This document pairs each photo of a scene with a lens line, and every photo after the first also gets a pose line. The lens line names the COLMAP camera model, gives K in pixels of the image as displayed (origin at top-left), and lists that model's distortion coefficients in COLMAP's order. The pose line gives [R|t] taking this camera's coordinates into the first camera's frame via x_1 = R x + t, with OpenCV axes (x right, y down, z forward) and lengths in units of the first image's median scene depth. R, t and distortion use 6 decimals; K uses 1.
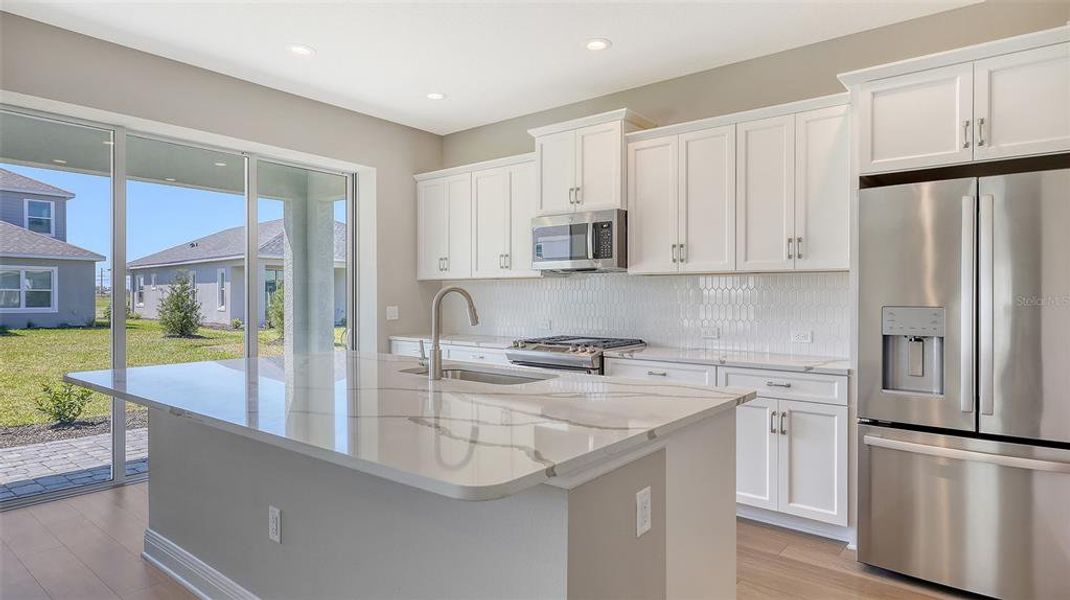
lens RADIAL K [[581.4, 0, 552.0], [0, 581.4, 298.5], [0, 0, 1]] dist [-0.004037, -0.001604]
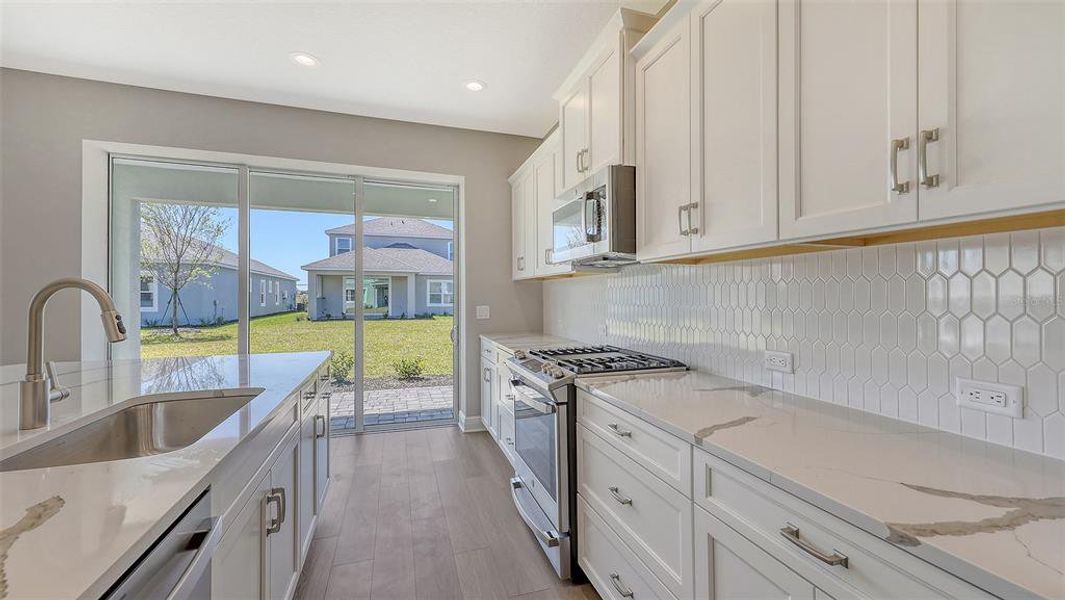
lens RADIAL K [[428.8, 0, 536.3], [0, 428.8, 295.0], [0, 0, 1]] dist [0.002145, 0.000187]
pose [[0.826655, -0.007576, -0.562658, 0.320758], [0.005070, 0.999969, -0.006015, -0.001973], [0.562686, 0.002119, 0.826668, 0.554104]]
